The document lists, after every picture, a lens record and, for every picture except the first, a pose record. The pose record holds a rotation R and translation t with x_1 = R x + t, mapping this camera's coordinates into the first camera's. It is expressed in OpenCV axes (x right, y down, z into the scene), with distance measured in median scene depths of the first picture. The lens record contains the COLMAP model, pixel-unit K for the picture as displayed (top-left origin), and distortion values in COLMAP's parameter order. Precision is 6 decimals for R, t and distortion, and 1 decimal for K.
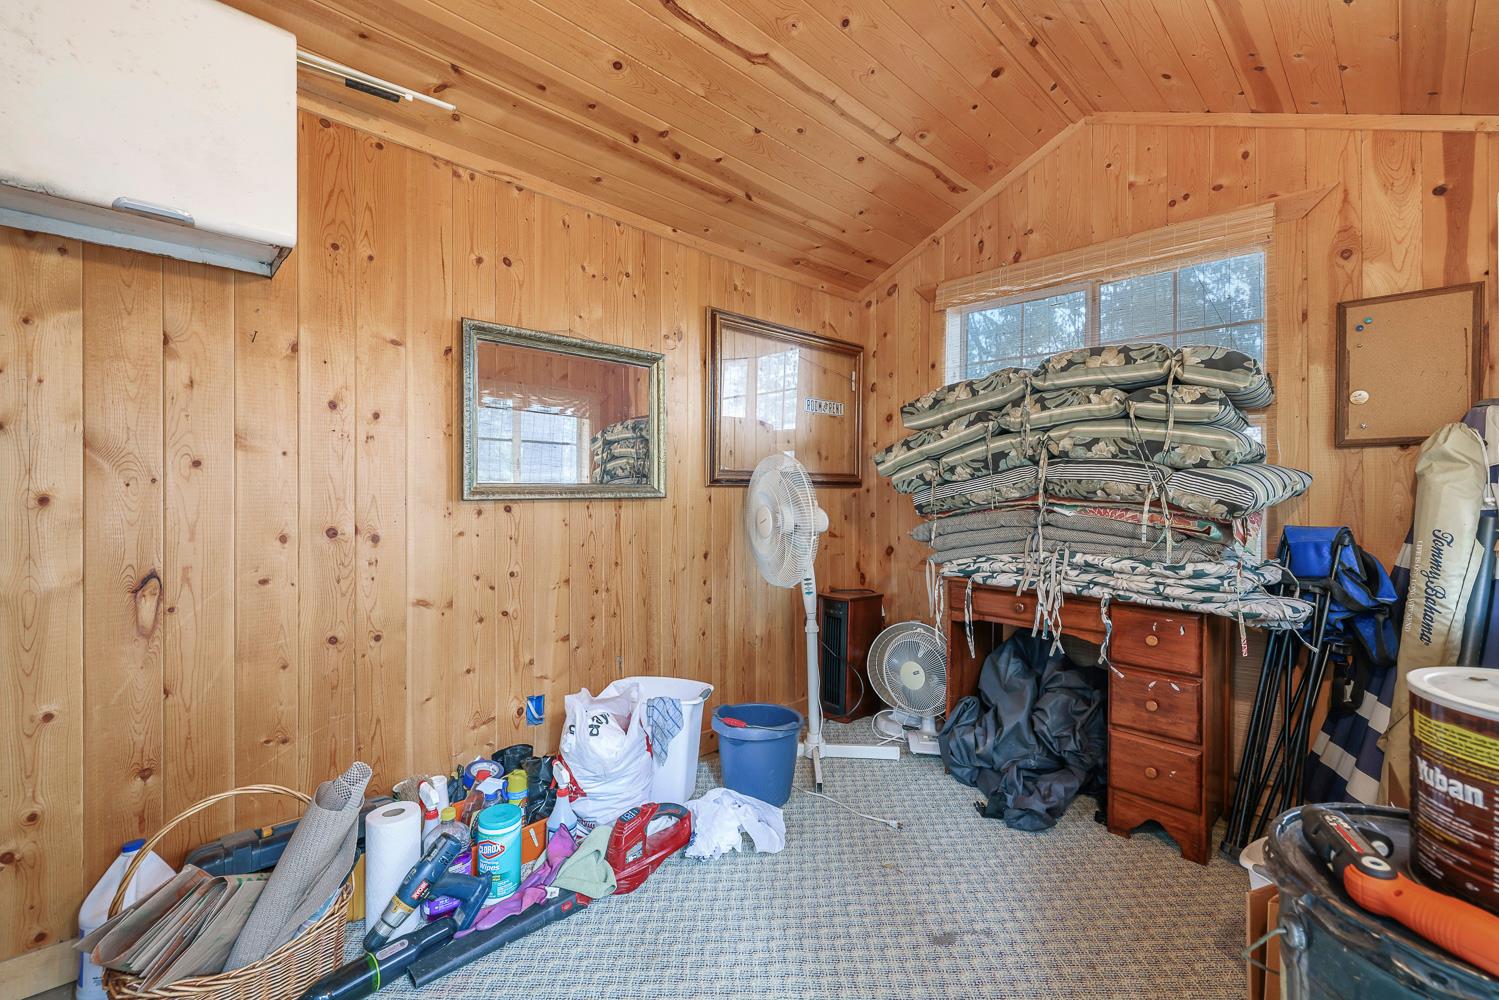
lens RADIAL K [[628.4, 0, 750.8], [0, 628.4, 496.1], [0, 0, 1]] dist [-0.000833, 0.000360]
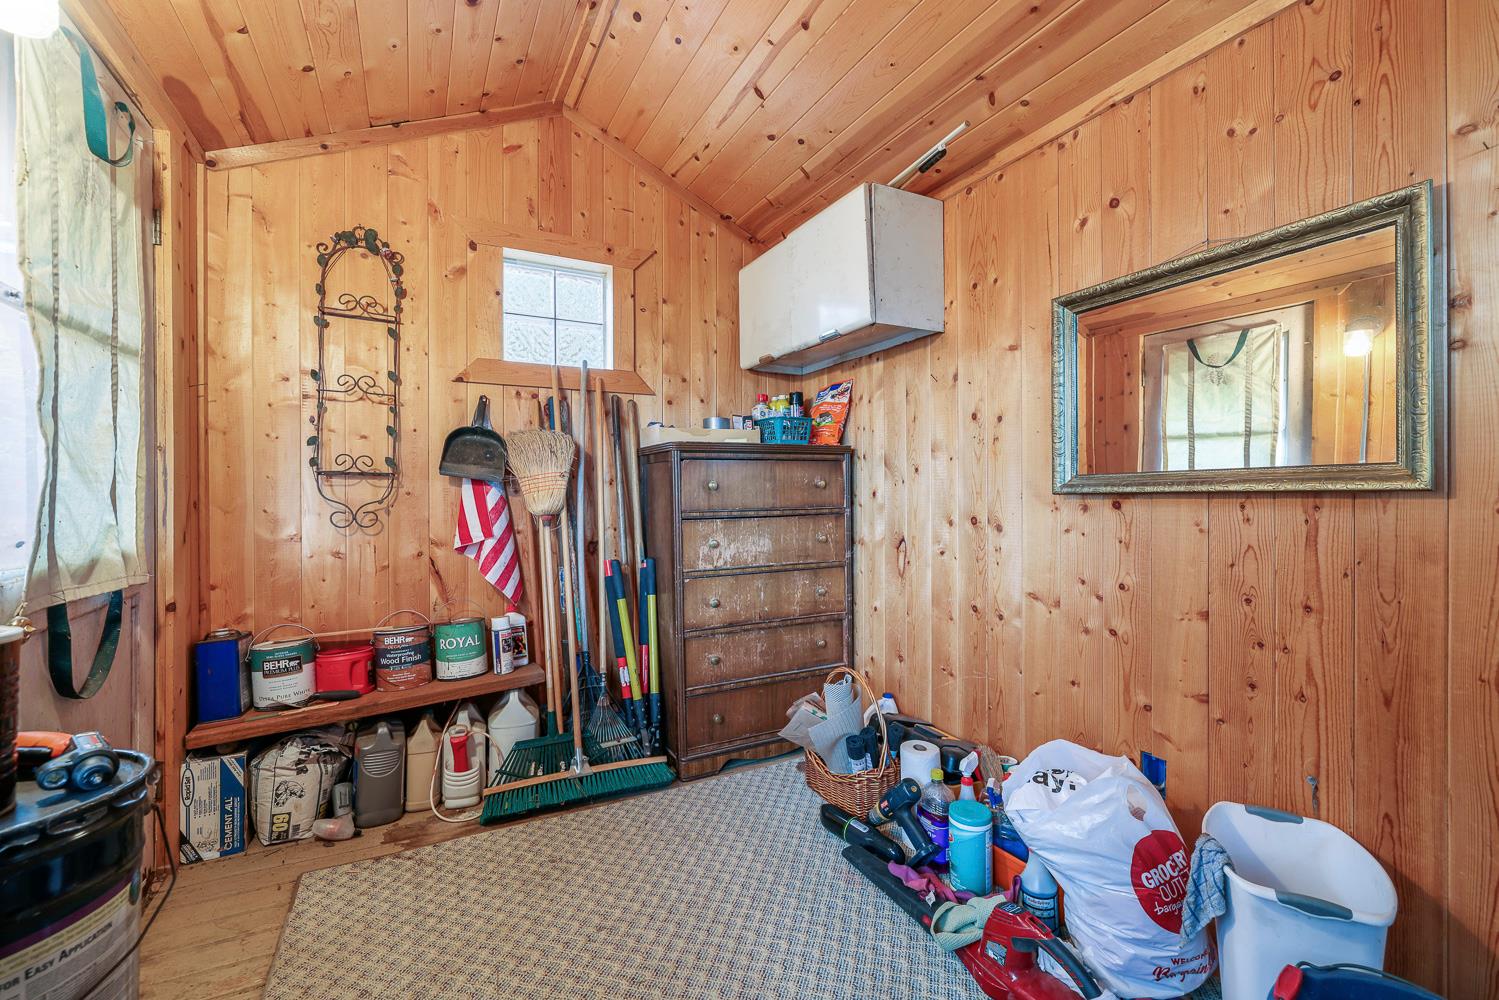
lens RADIAL K [[628.4, 0, 750.8], [0, 628.4, 496.1], [0, 0, 1]] dist [-0.000833, 0.000360]
pose [[-0.274929, 0.001509, -0.961463, 0.568306], [0.000484, 0.999999, 0.001431, 0.007768], [0.961465, -0.000072, -0.274929, 0.827470]]
